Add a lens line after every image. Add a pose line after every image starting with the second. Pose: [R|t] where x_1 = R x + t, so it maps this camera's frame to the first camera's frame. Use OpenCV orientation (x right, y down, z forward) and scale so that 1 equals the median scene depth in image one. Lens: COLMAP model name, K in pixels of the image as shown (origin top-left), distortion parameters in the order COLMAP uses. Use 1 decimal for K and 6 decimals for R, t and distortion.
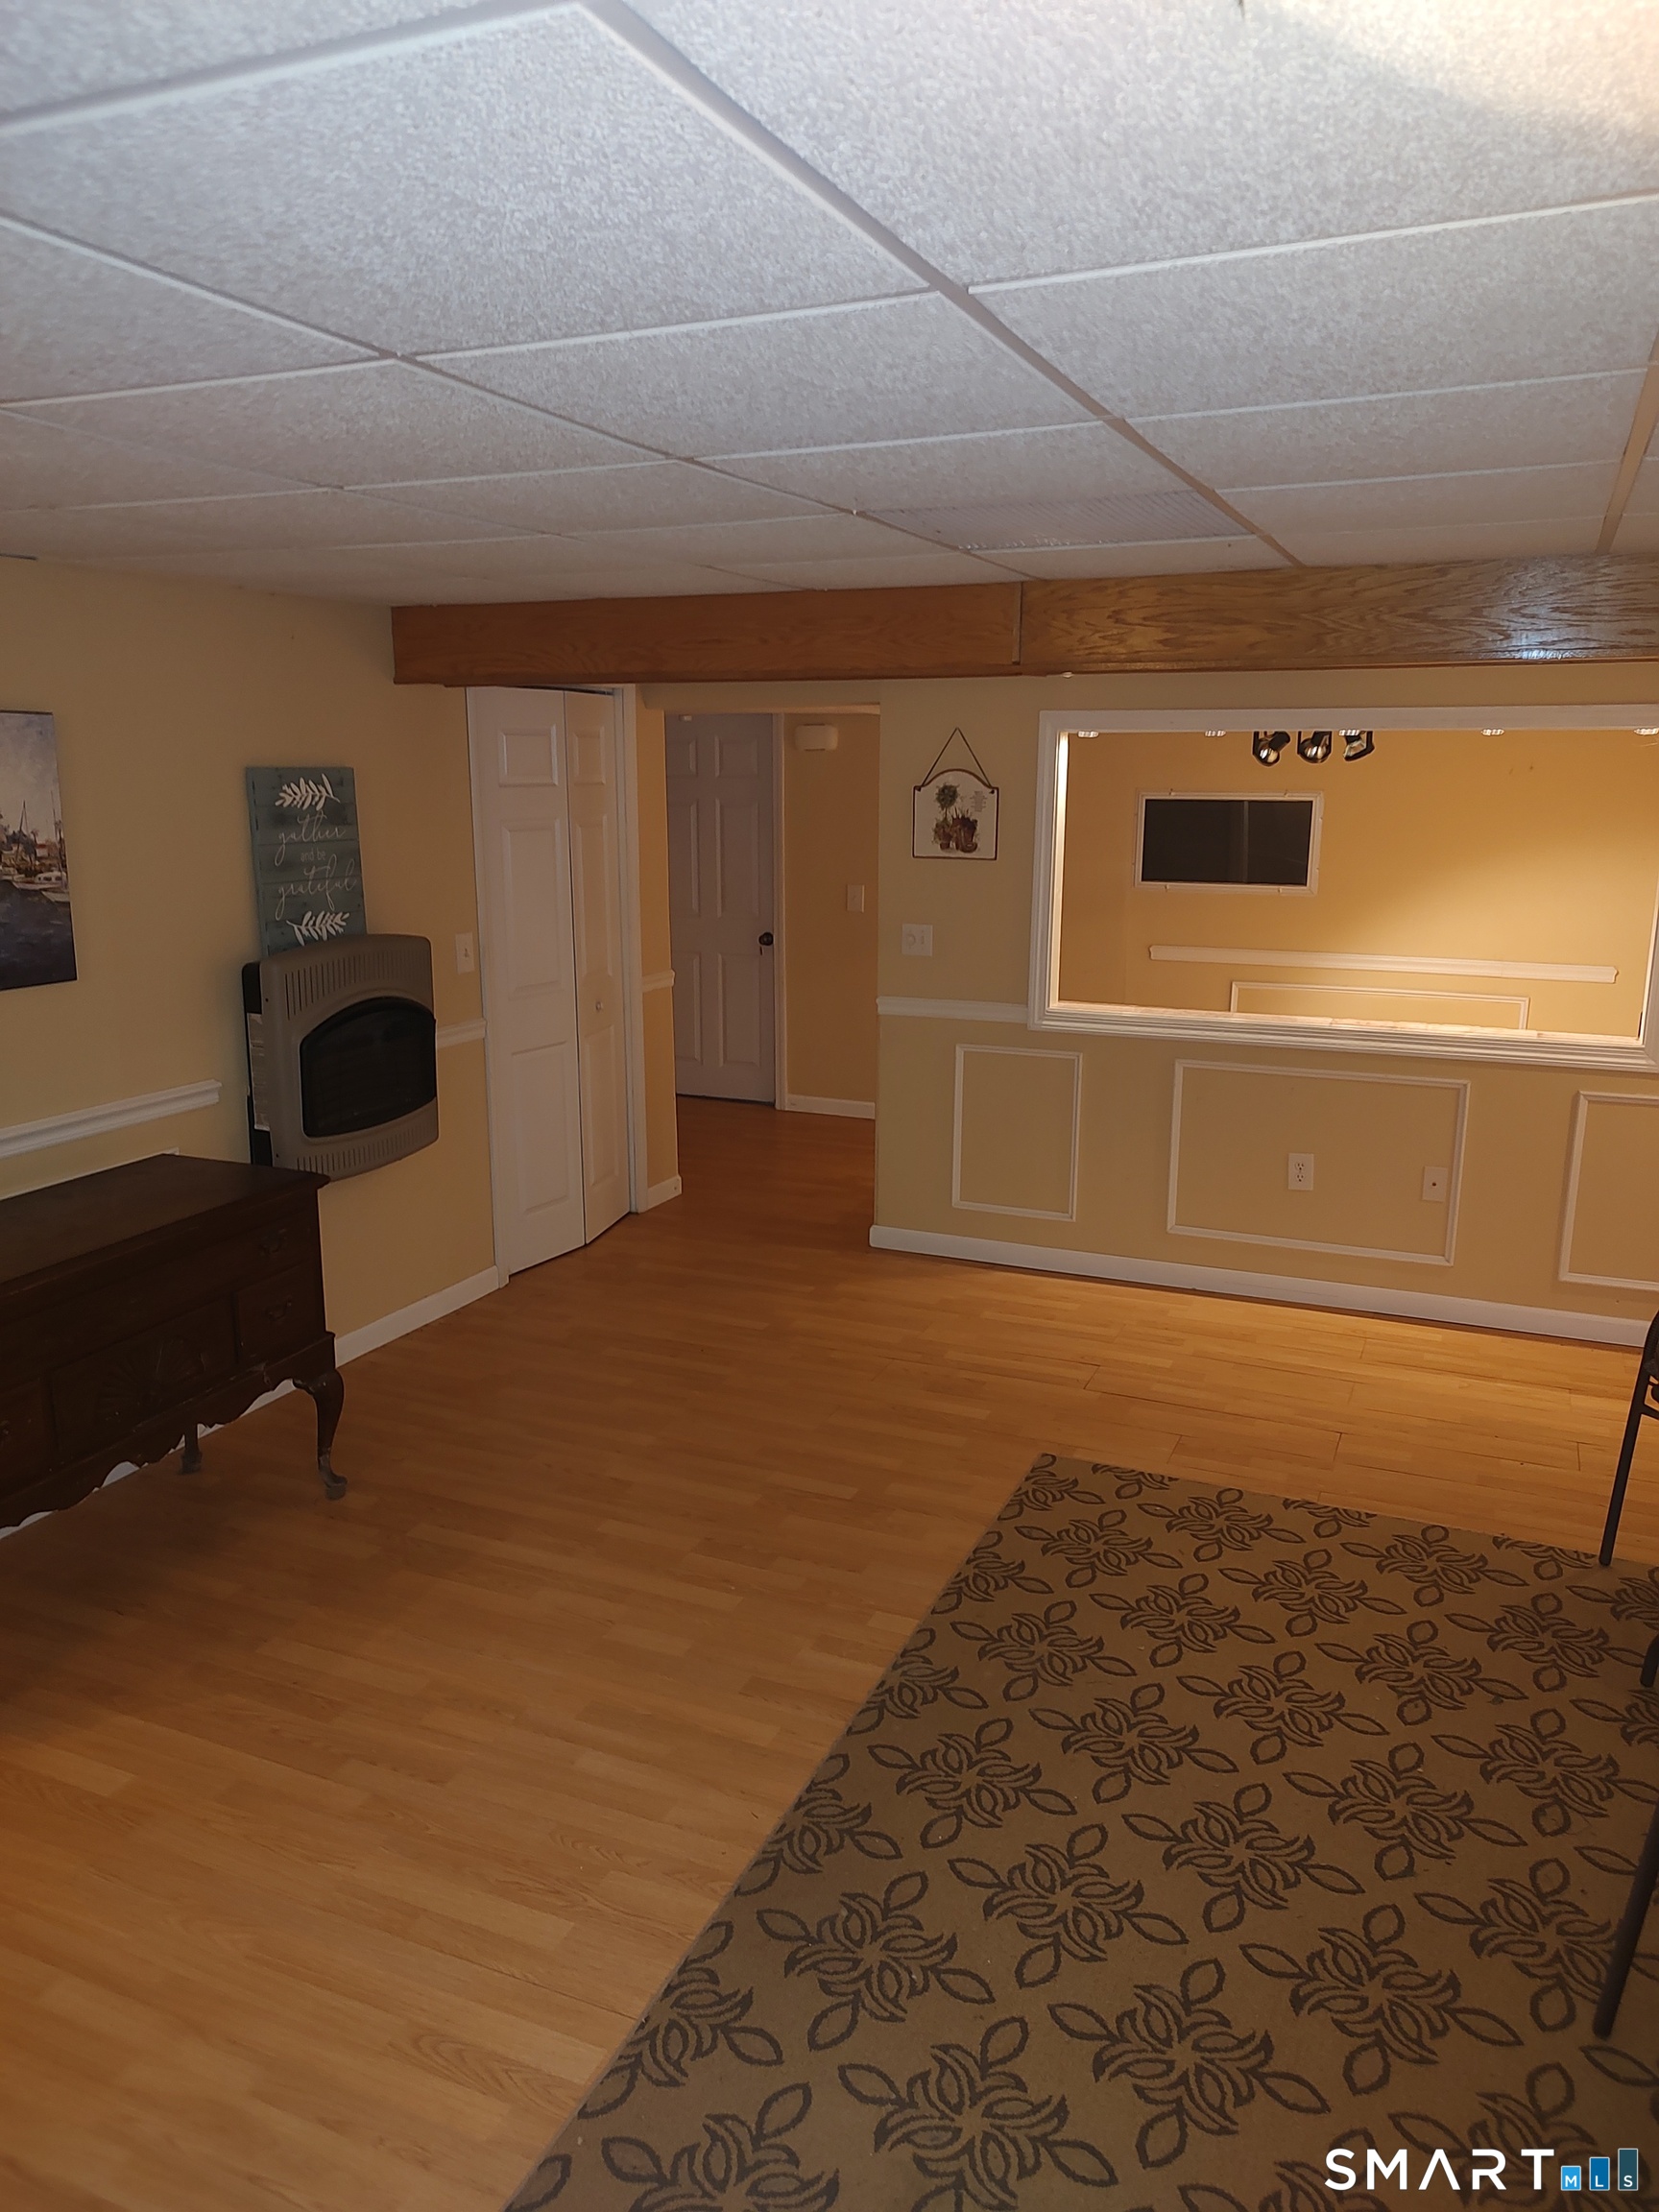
lens RADIAL K [[1585.4, 0, 834.2], [0, 1585.4, 1104.8], [0, 0, 1]] dist [0.050900, -0.075210]
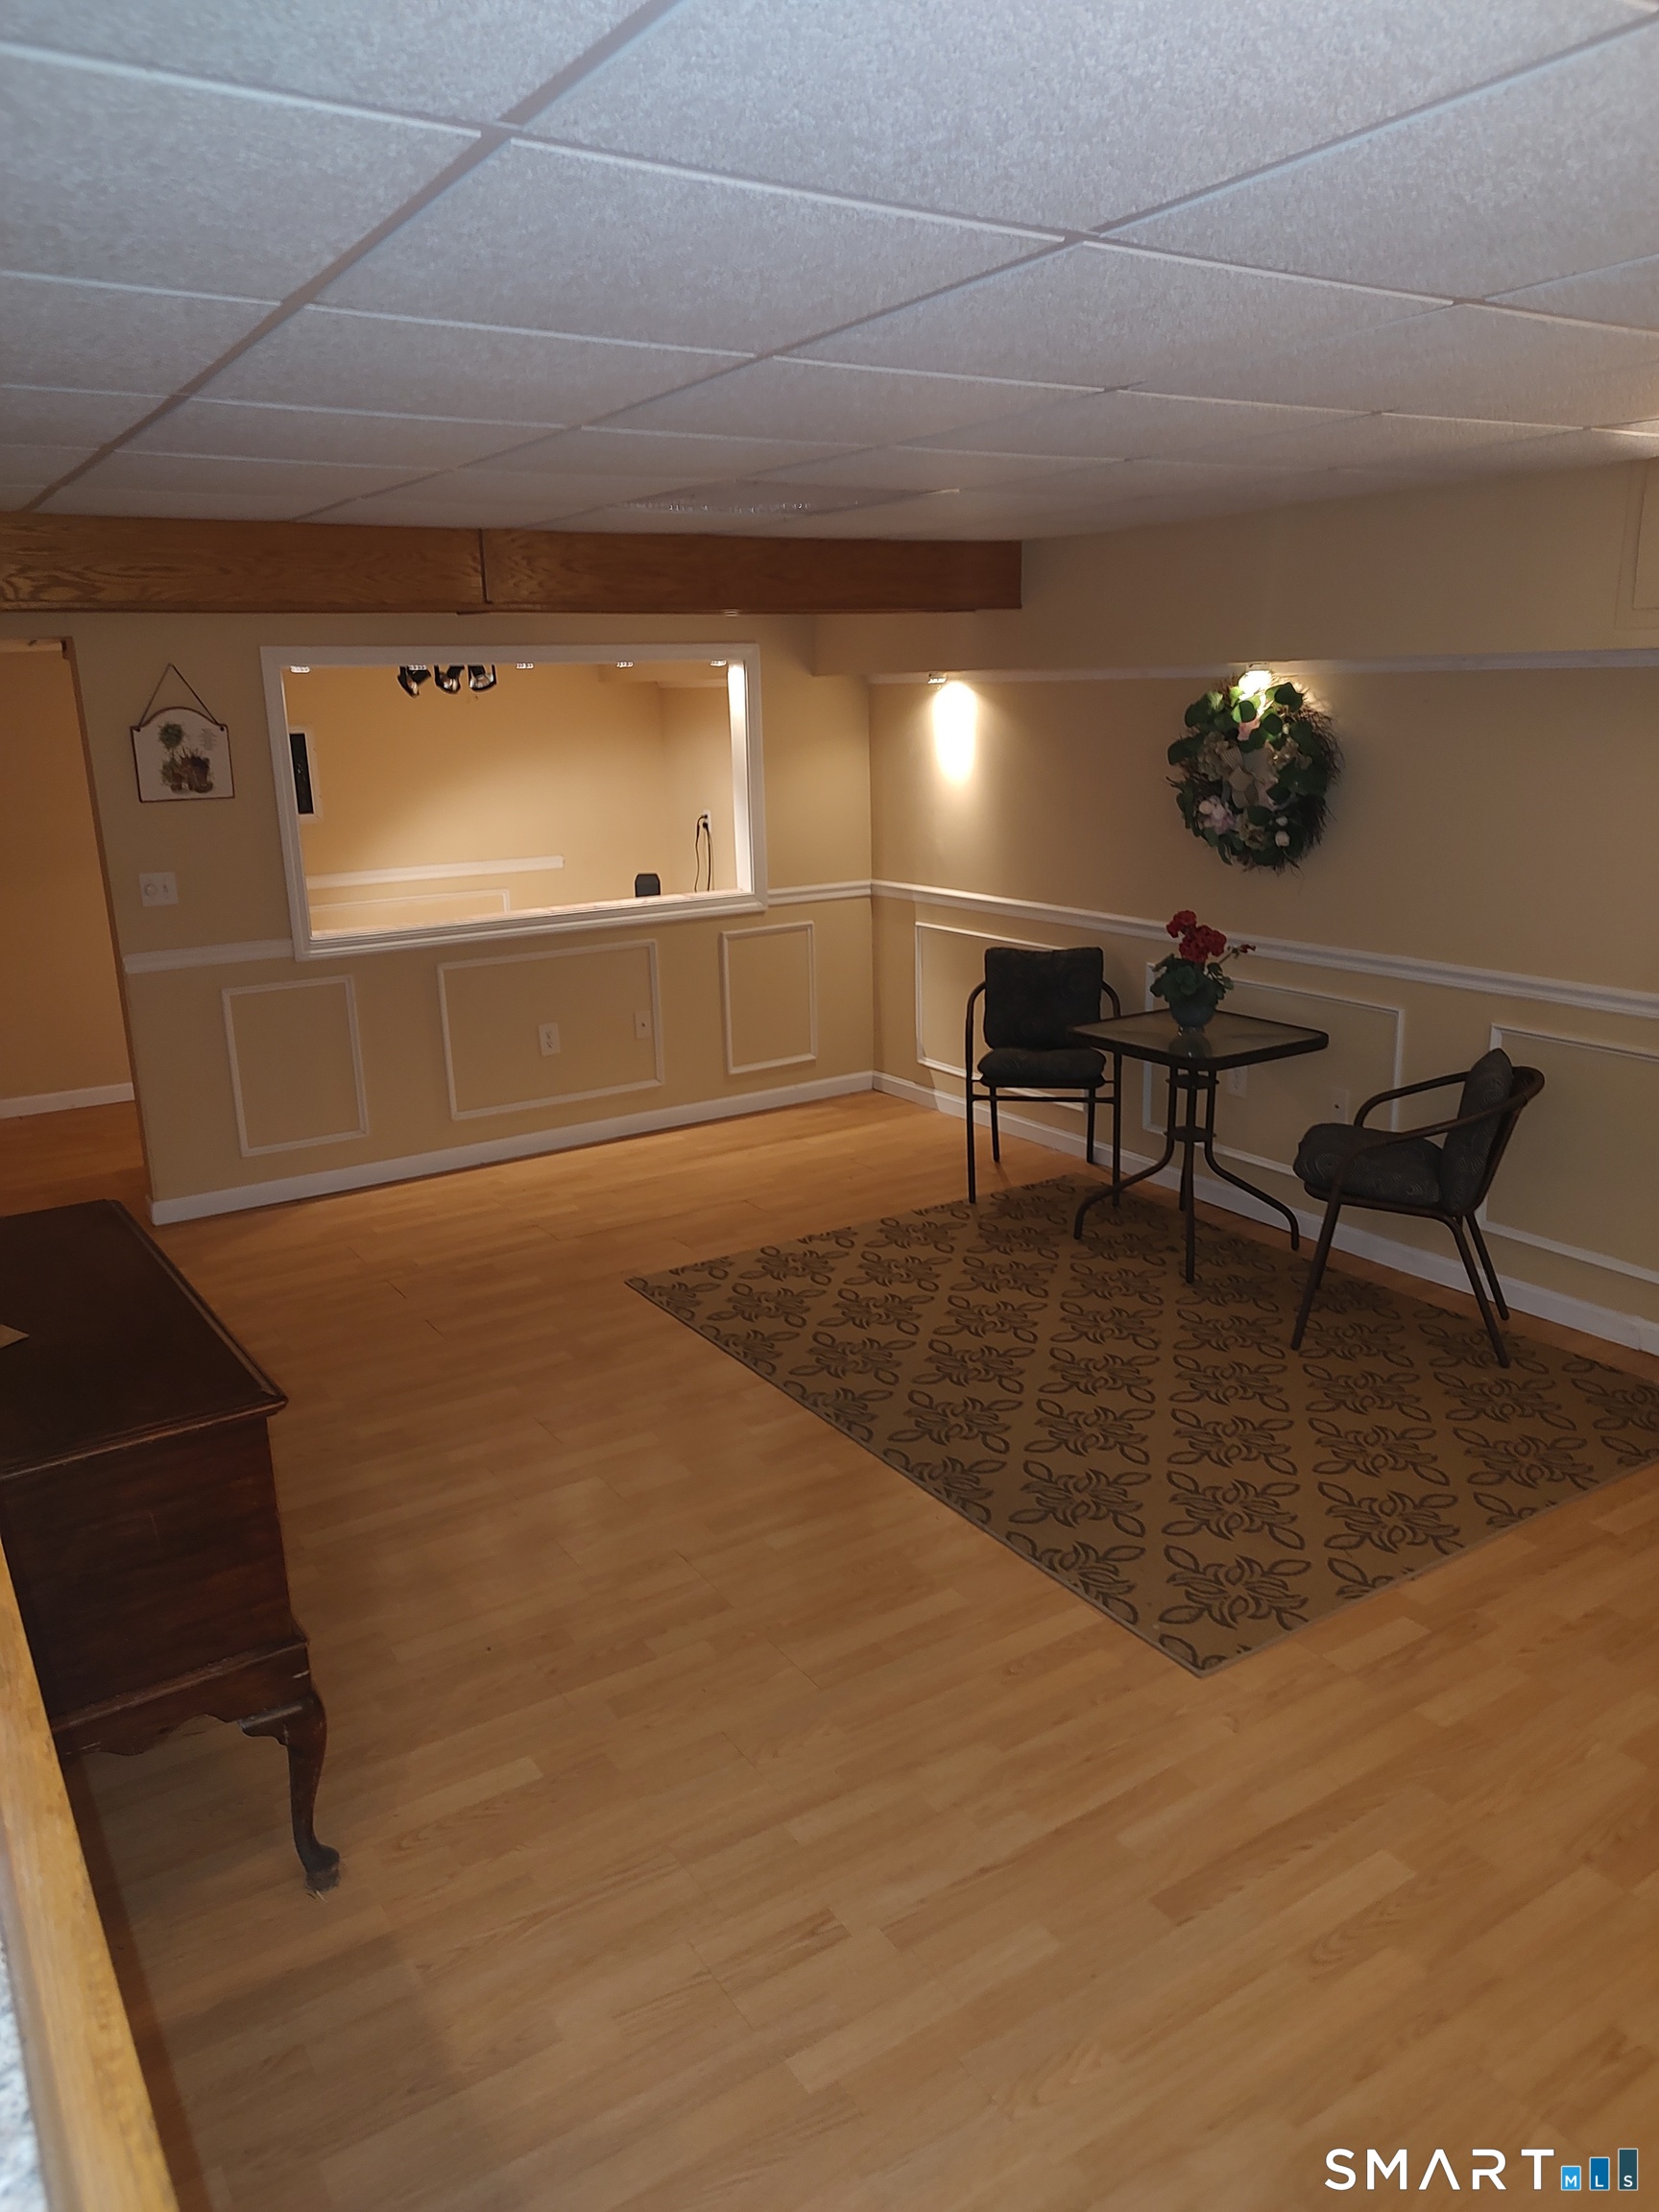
lens RADIAL K [[1585.4, 0, 834.2], [0, 1585.4, 1104.8], [0, 0, 1]] dist [0.050900, -0.075210]
pose [[0.550945, -0.229821, 0.802273, -0.738629], [0.203950, 0.969263, 0.137599, -0.040441], [-0.809237, 0.087814, 0.580882, 0.187305]]
